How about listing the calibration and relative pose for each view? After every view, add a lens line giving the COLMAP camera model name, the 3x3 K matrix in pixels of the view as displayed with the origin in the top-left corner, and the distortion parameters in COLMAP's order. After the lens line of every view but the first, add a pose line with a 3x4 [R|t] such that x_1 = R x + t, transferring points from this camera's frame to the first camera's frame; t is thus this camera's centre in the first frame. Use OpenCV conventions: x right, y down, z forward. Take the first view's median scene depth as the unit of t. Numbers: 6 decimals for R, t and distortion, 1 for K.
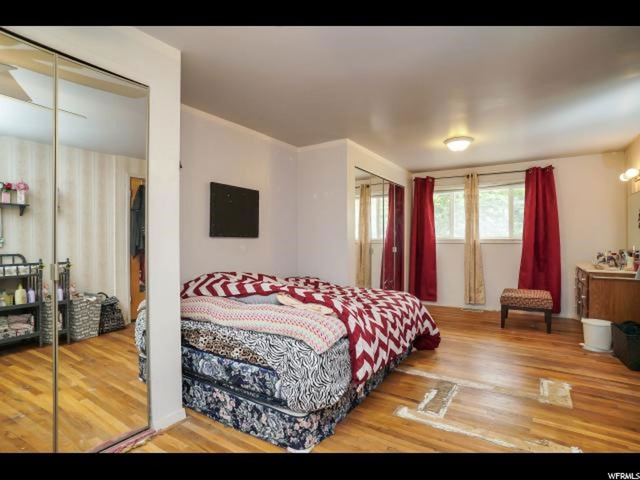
lens RADIAL K [[335.0, 0, 317.5], [0, 335.0, 241.5], [0, 0, 1]] dist [-0.076557, 0.040158]
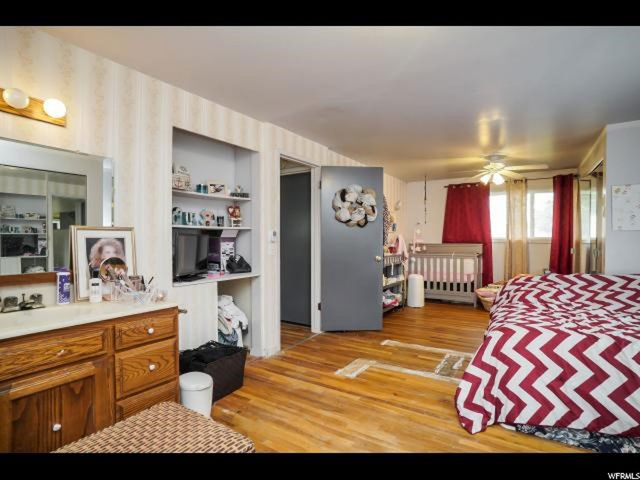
lens RADIAL K [[335.0, 0, 317.5], [0, 335.0, 241.5], [0, 0, 1]] dist [-0.076557, 0.040158]
pose [[-0.999991, 0.002752, -0.003342, 0.869230], [0.002744, 0.999993, 0.002496, -0.015045], [0.003349, 0.002487, -0.999991, 2.214120]]
